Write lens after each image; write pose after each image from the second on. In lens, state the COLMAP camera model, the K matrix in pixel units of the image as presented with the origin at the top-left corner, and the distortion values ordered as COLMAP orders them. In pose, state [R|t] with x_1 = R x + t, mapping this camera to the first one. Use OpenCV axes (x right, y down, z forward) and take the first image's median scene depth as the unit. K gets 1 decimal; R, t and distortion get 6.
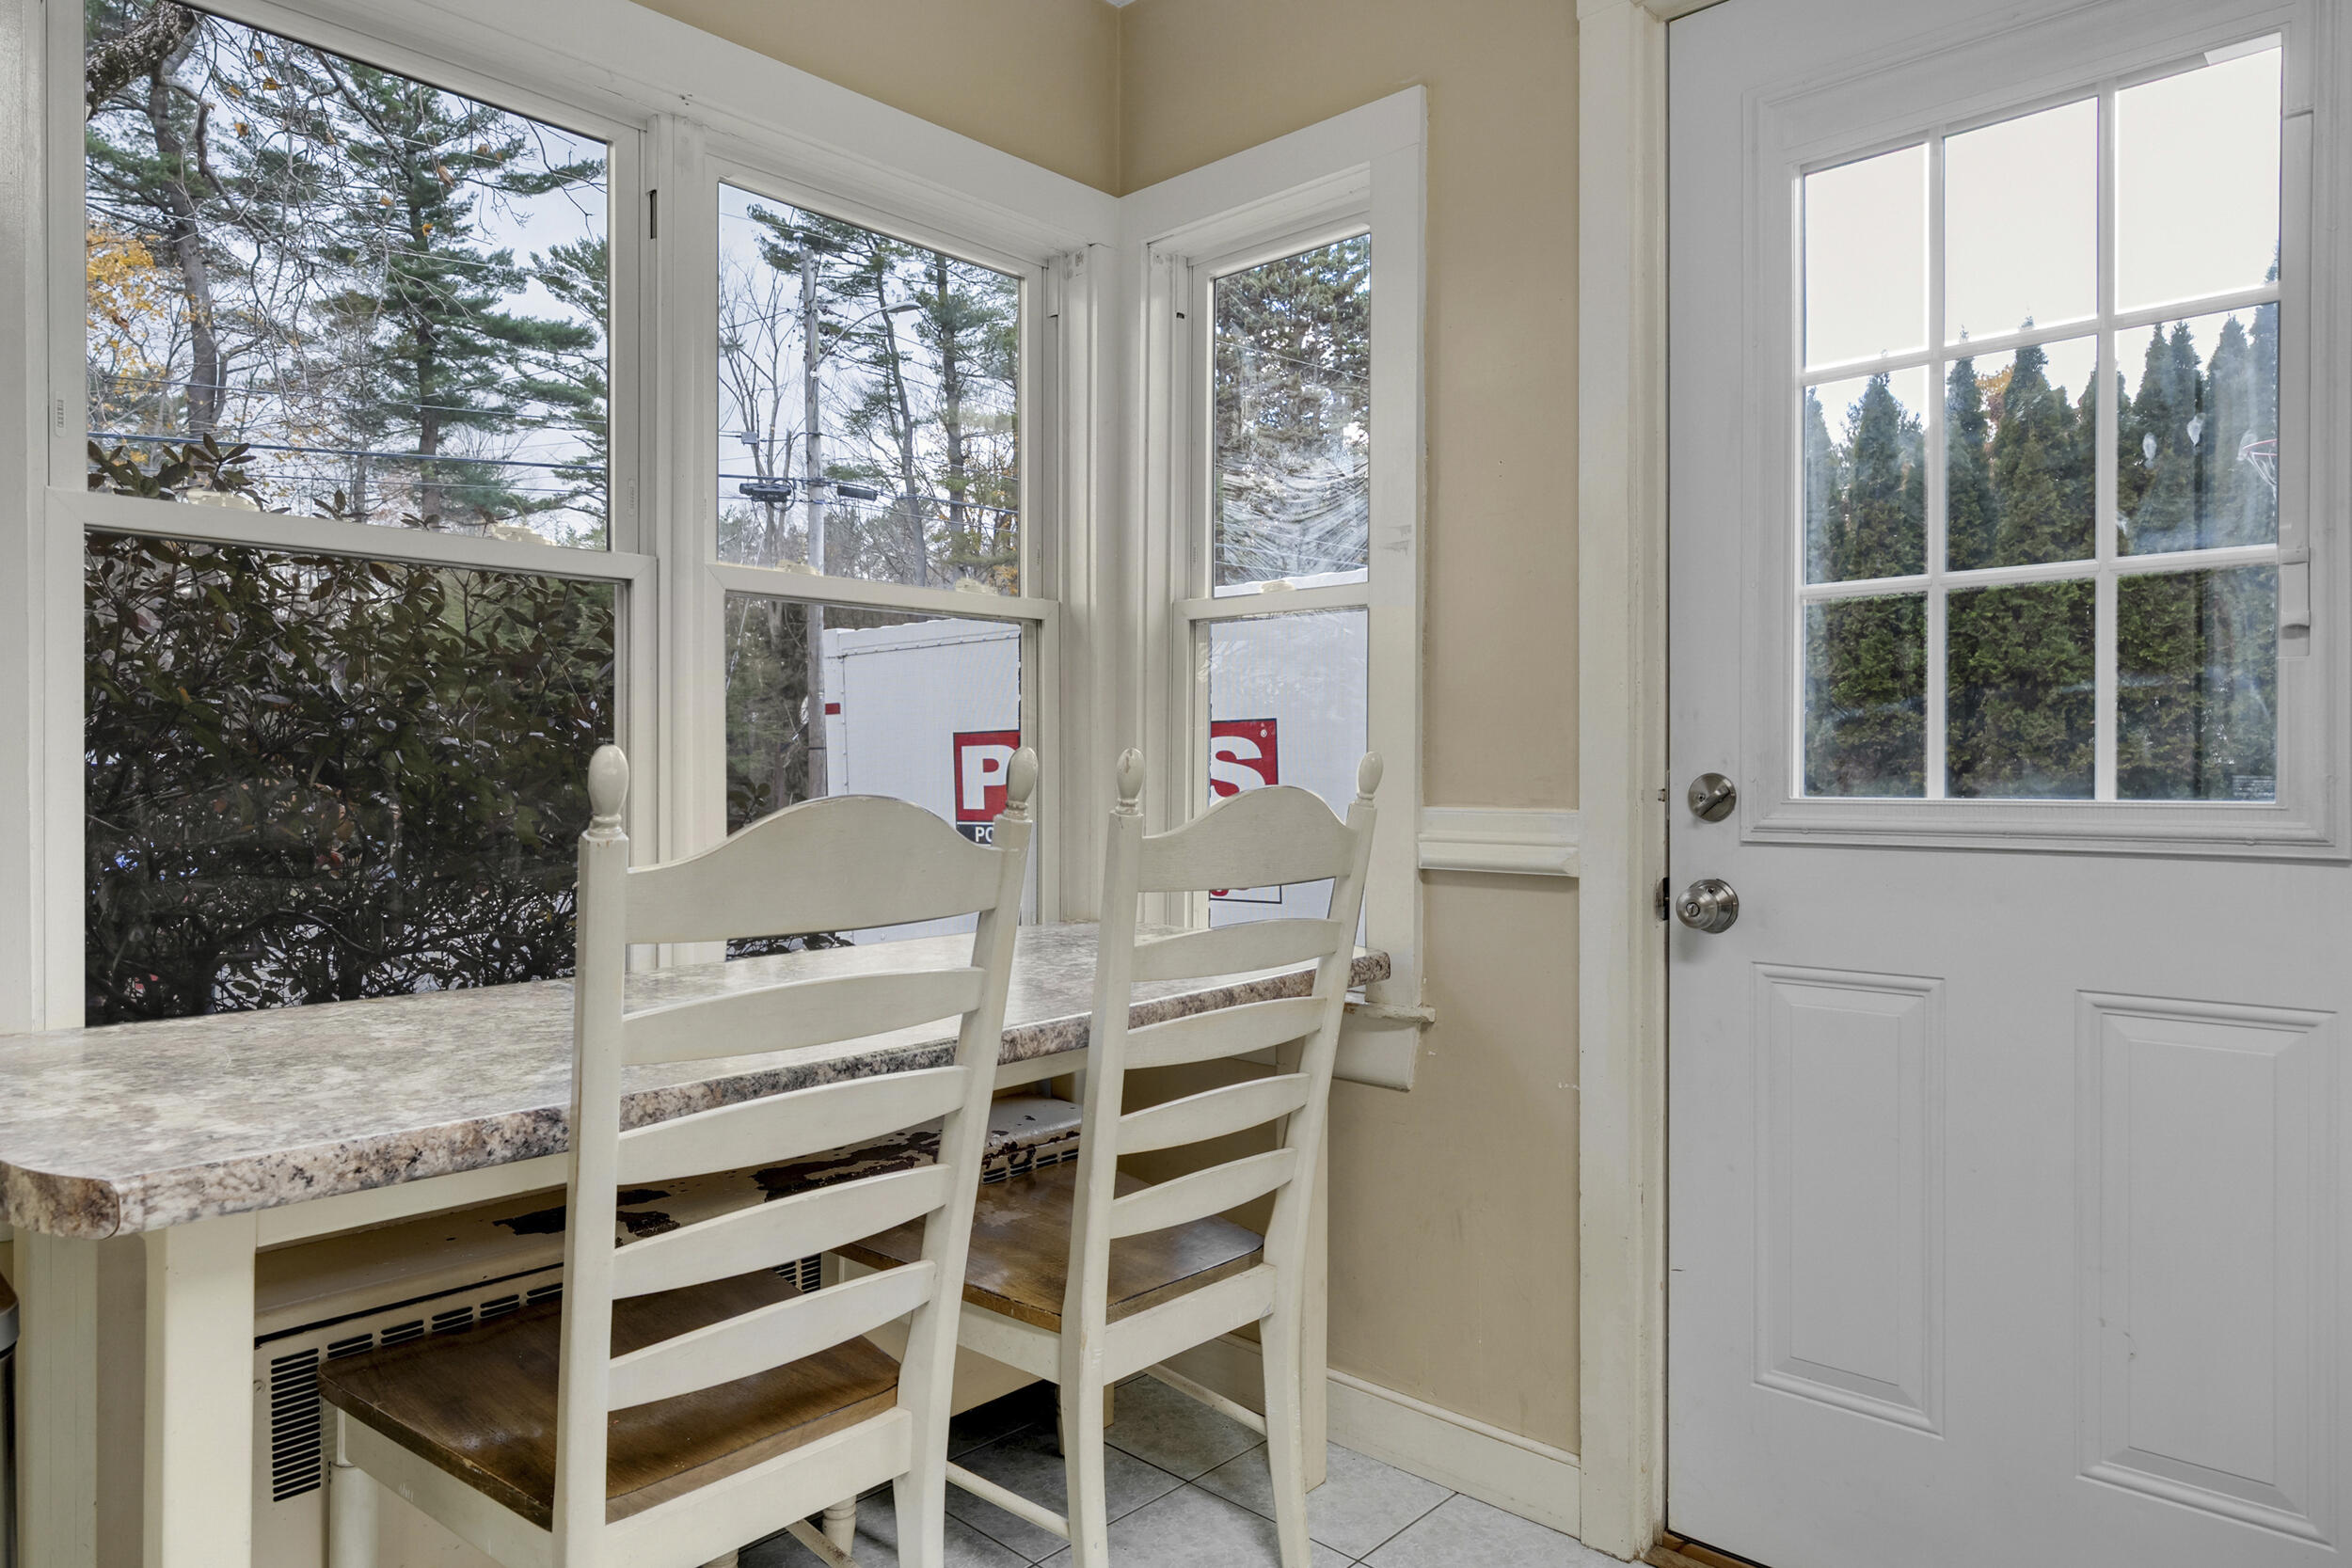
lens RADIAL K [[1460.6, 0, 1168.9], [0, 1460.6, 776.5], [0, 0, 1]] dist [0.006325, 0.003147]
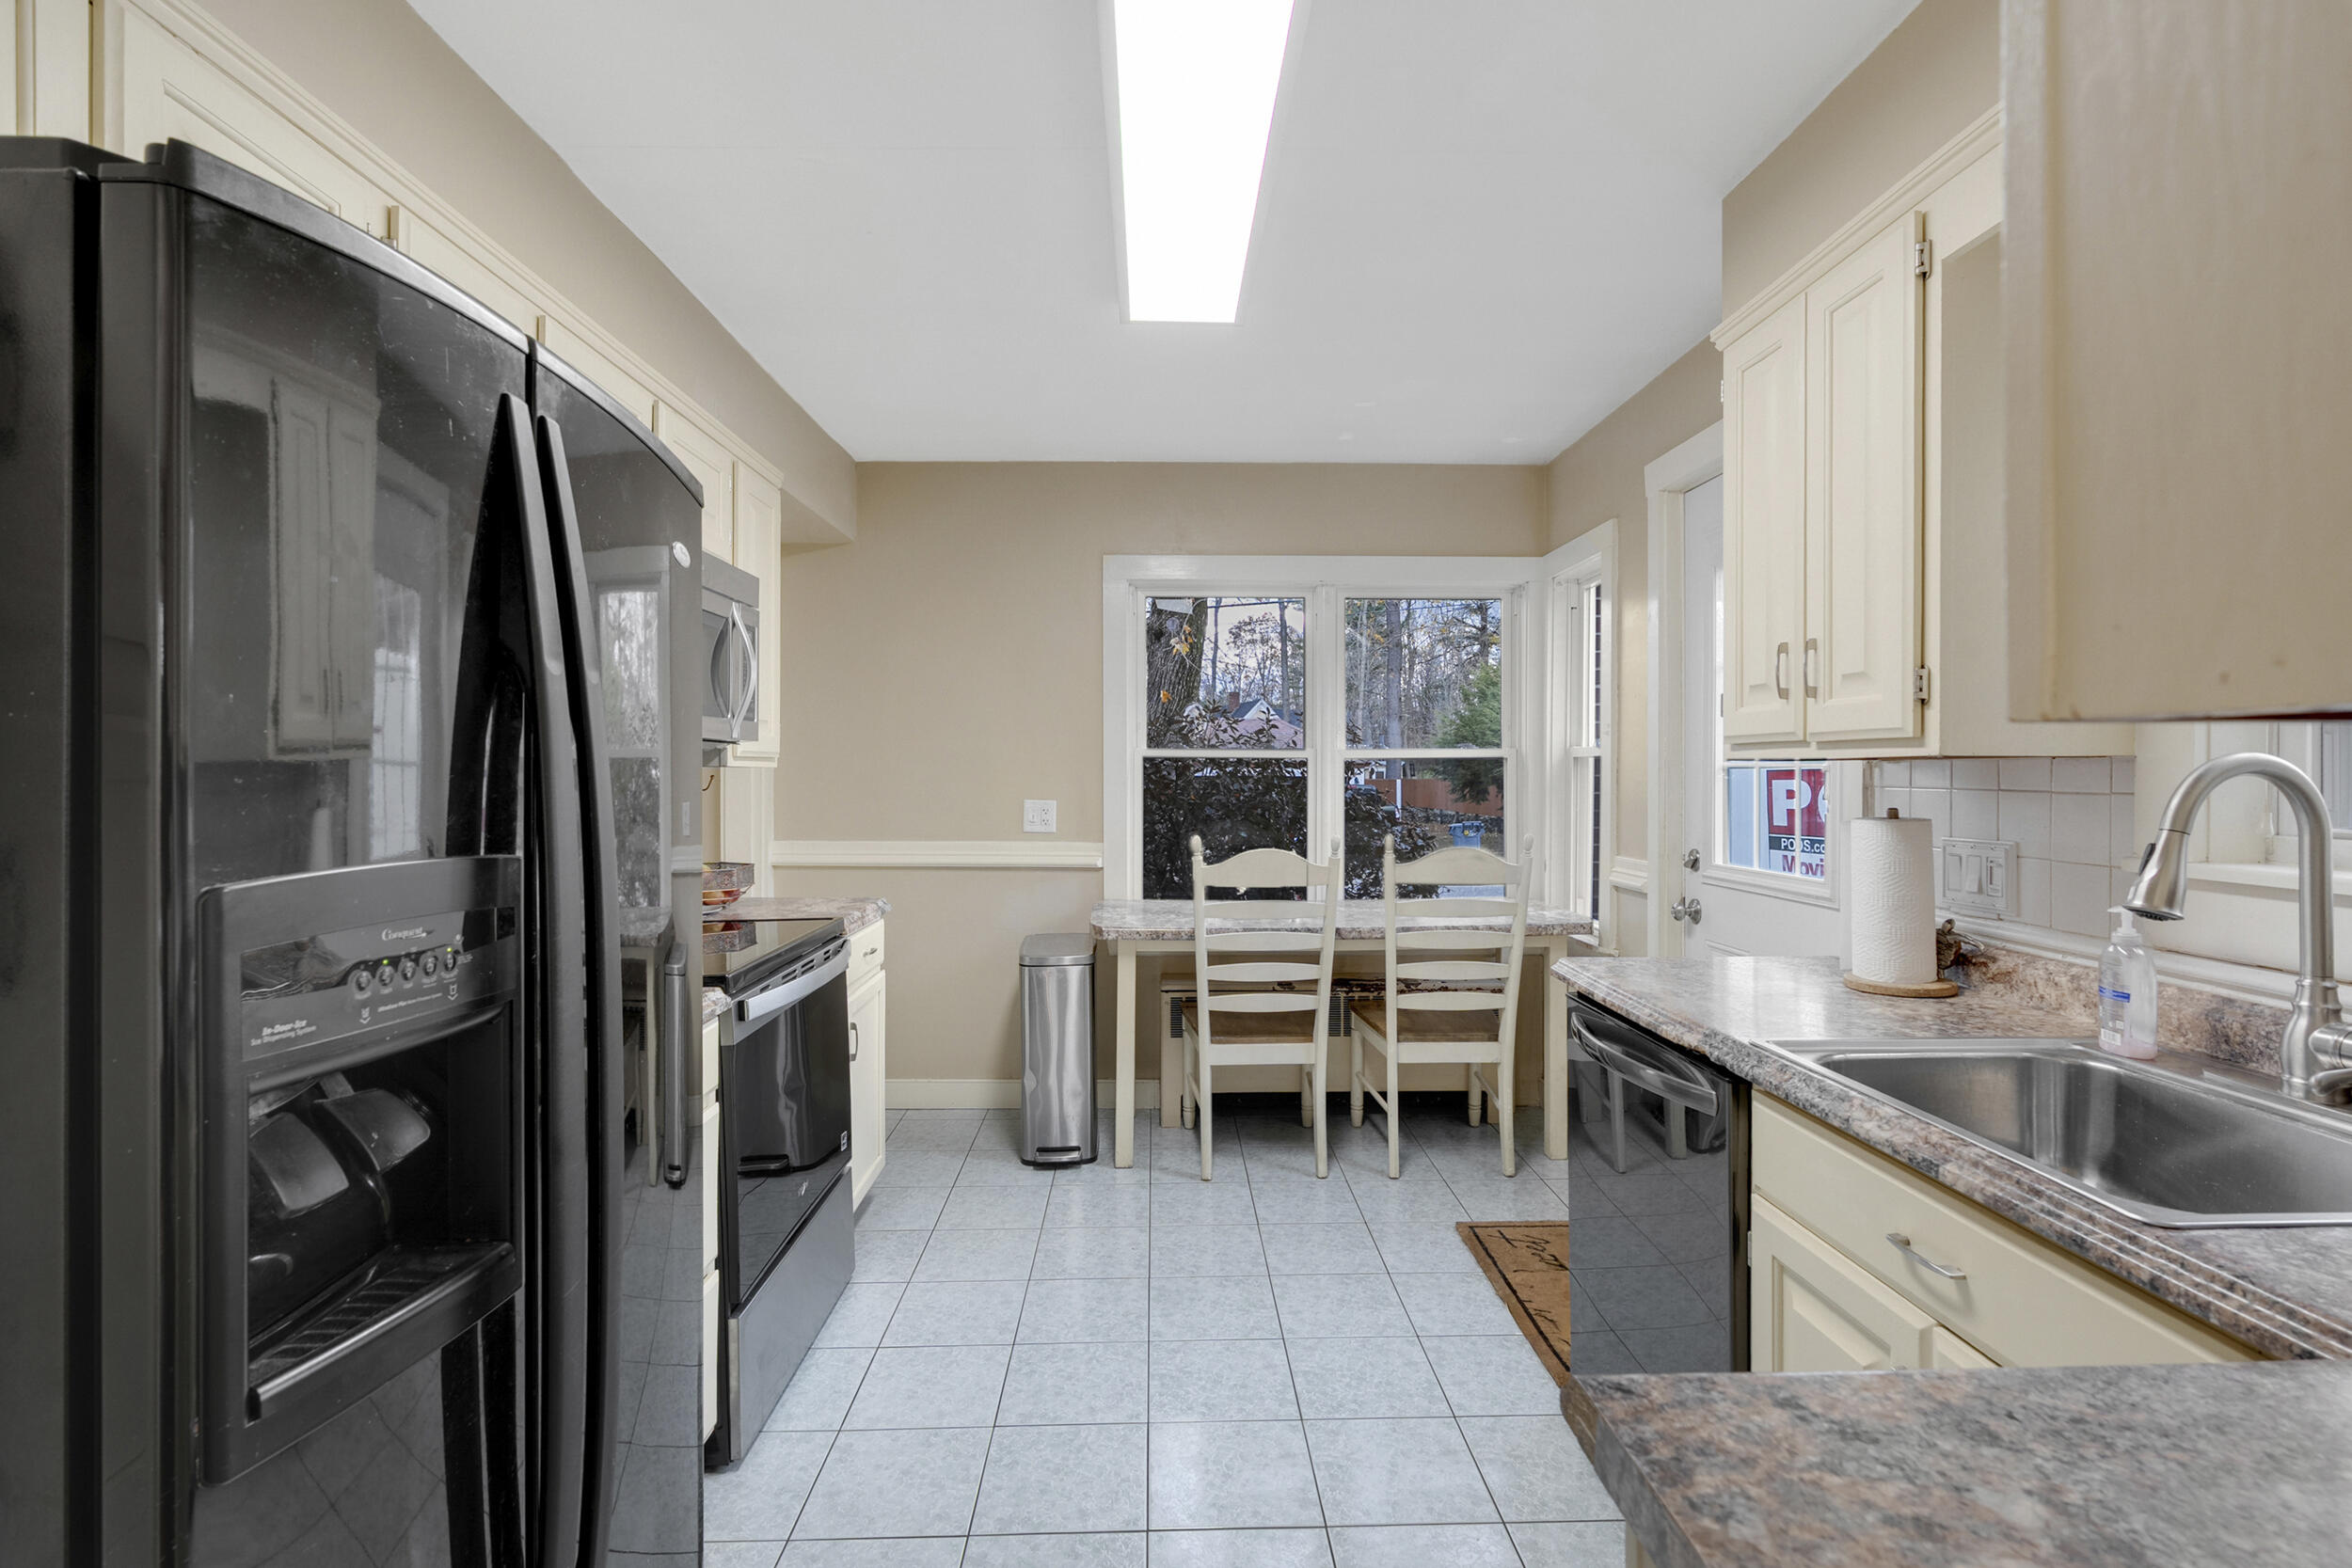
lens RADIAL K [[1086.6, 0, 1170.8], [0, 1086.6, 775.1], [0, 0, 1]] dist [-0.010851, 0.003427]
pose [[0.699547, 0.001176, -0.714585, 0.882490], [-0.003854, 0.999990, -0.002128, -0.094722], [0.714576, 0.004243, 0.699545, -0.587784]]
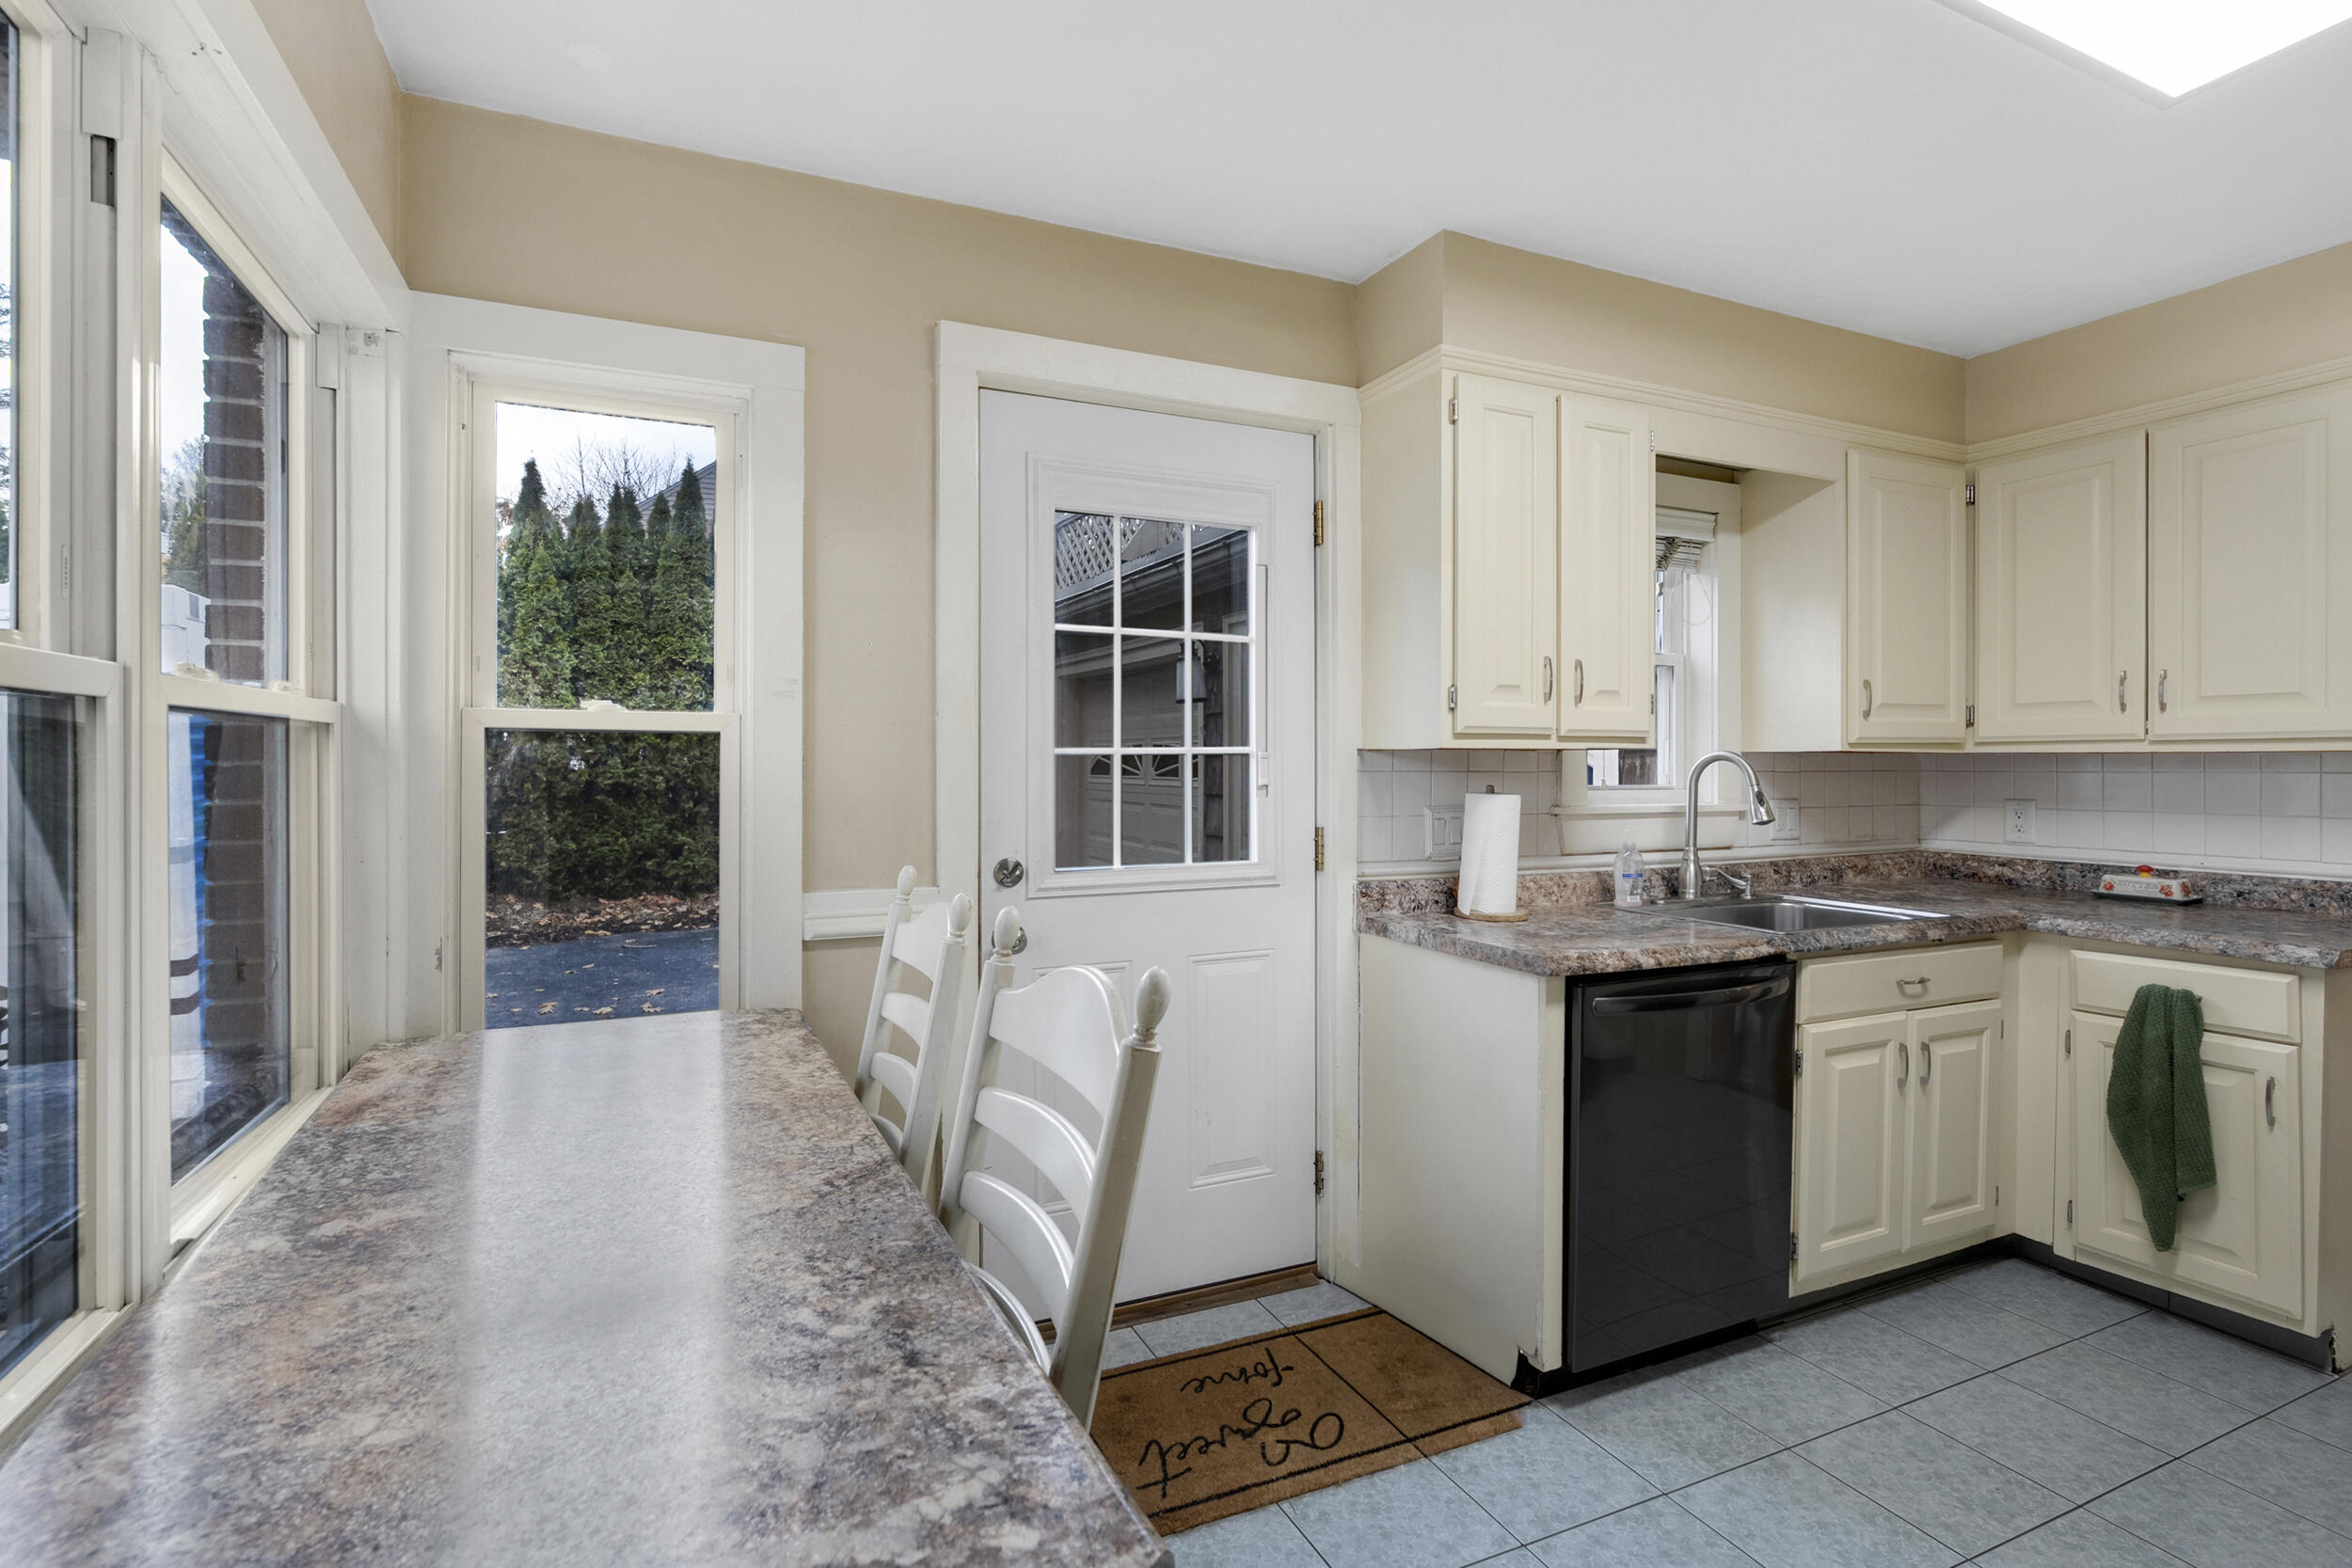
lens RADIAL K [[1084.1, 0, 1143.3], [0, 1084.1, 768.3], [0, 0, 1]] dist [-0.004864, -0.000011]
pose [[0.401721, -0.005693, 0.915745, -0.624148], [0.007178, 0.999970, 0.003068, -0.097515], [-0.915734, 0.005341, 0.401749, 0.338593]]
